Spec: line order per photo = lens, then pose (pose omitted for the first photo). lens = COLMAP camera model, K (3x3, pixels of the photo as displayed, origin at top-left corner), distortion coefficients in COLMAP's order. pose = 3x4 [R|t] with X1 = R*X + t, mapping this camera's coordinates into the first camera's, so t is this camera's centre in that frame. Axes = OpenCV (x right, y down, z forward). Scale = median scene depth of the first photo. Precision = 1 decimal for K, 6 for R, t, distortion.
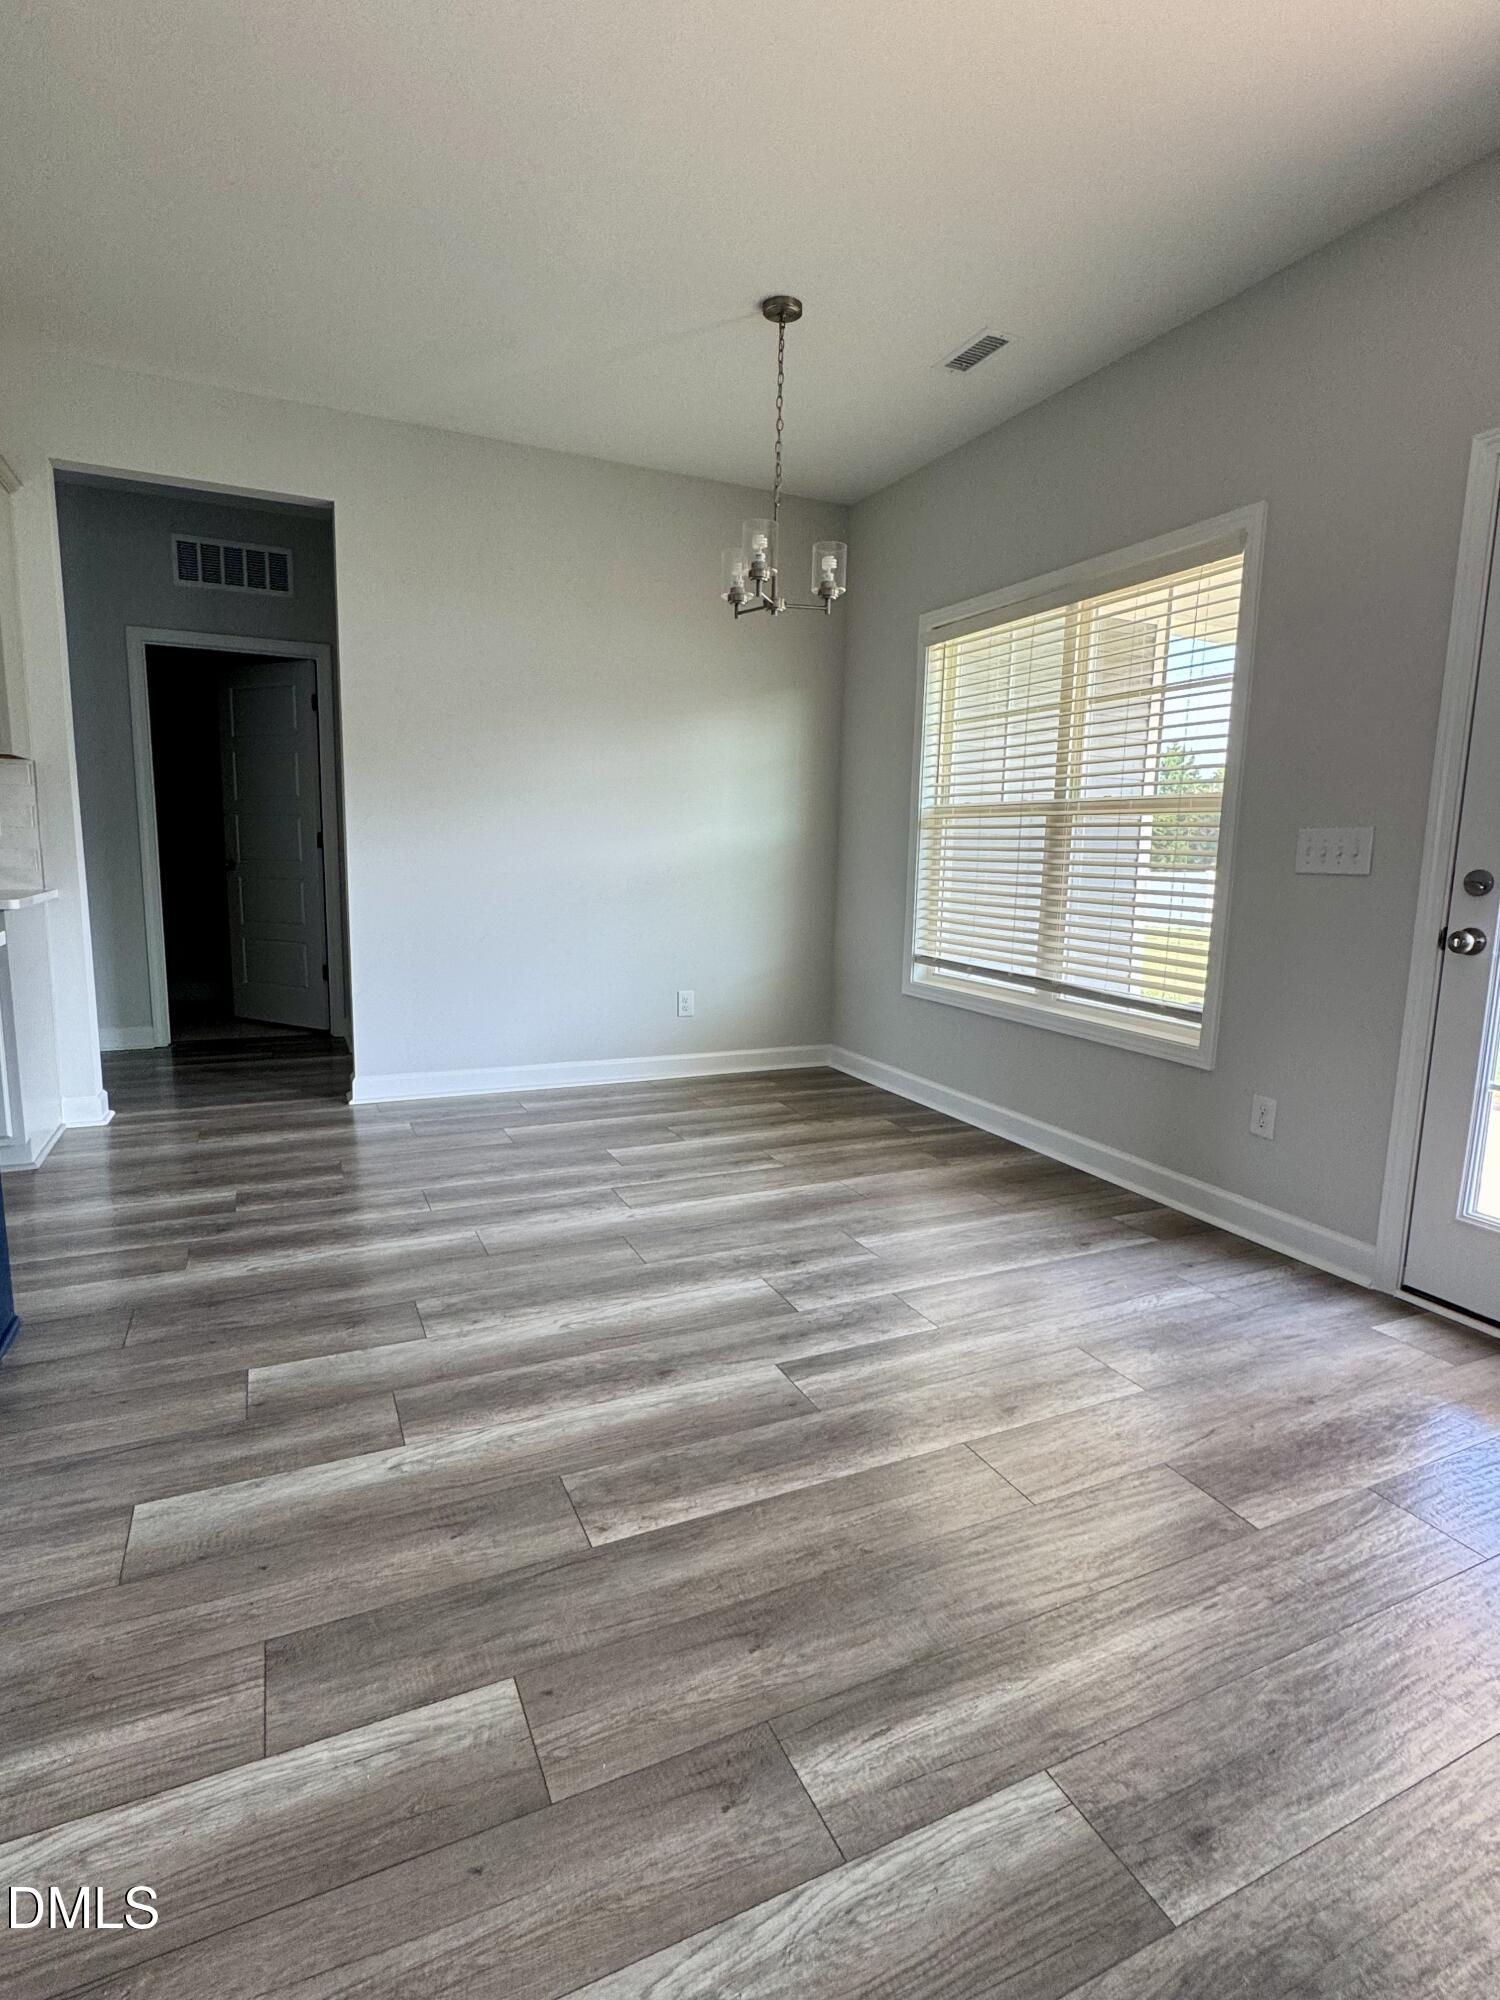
lens RADIAL K [[995.6, 0, 749.2], [0, 995.6, 1005.4], [0, 0, 1]] dist [0.008097, -0.000278]
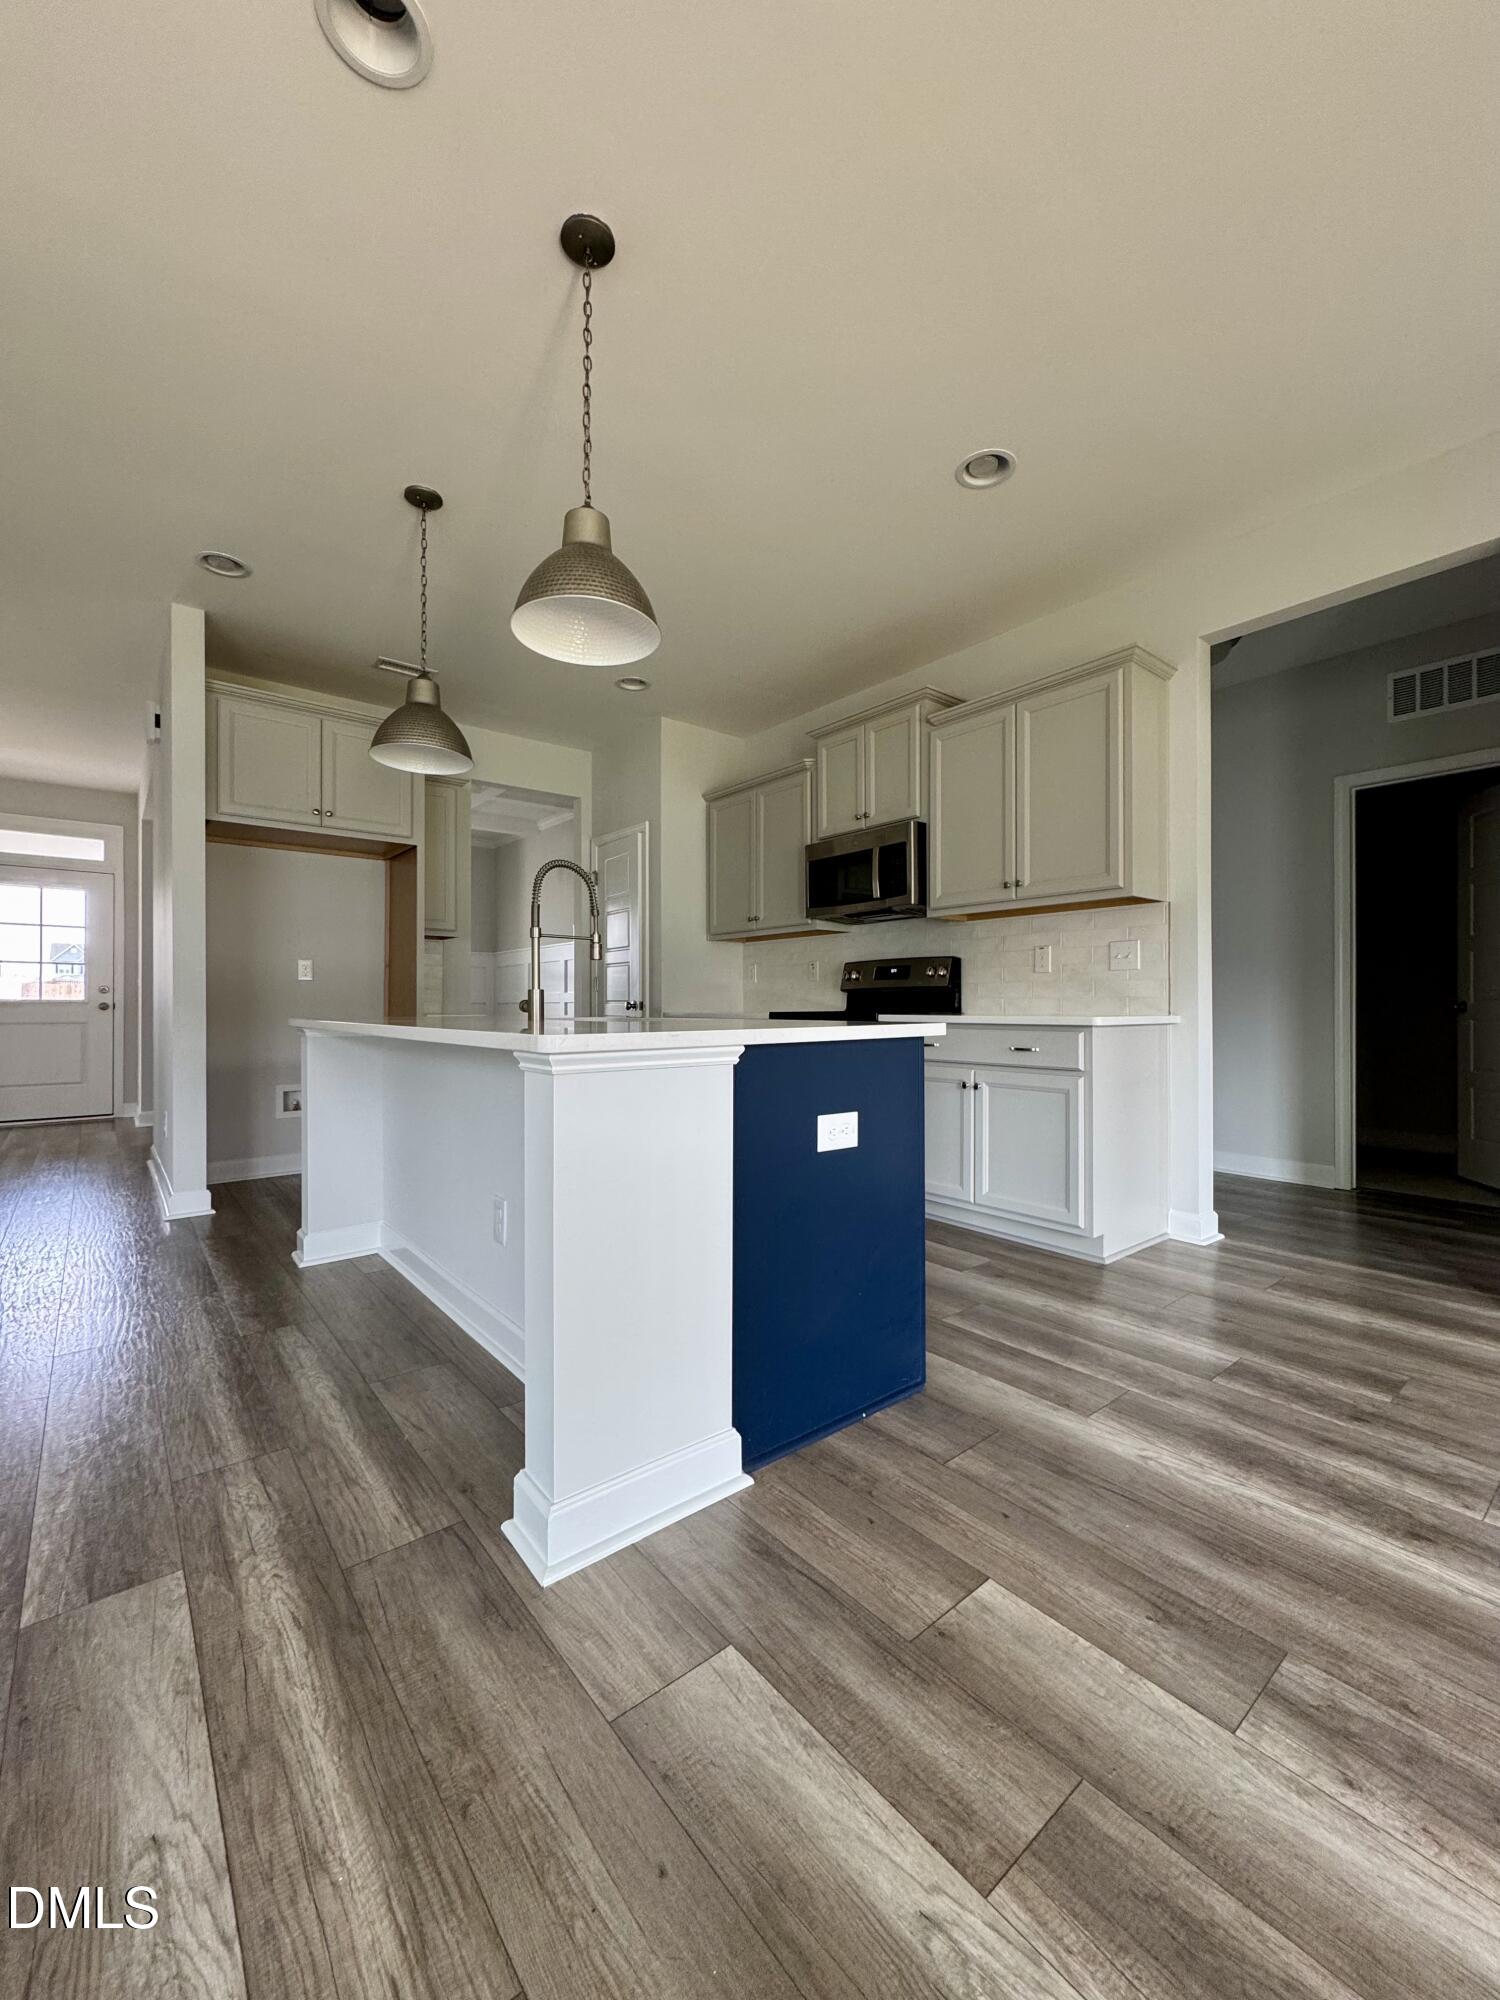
lens RADIAL K [[797.9, 0, 752.7], [0, 797.9, 1001.2], [0, 0, 1]] dist [-0.003558, 0.000168]
pose [[0.248056, -0.028507, -0.968326, 0.047746], [-0.147369, 0.986823, -0.066803, -0.005658], [0.957471, 0.159273, 0.240587, 0.469603]]
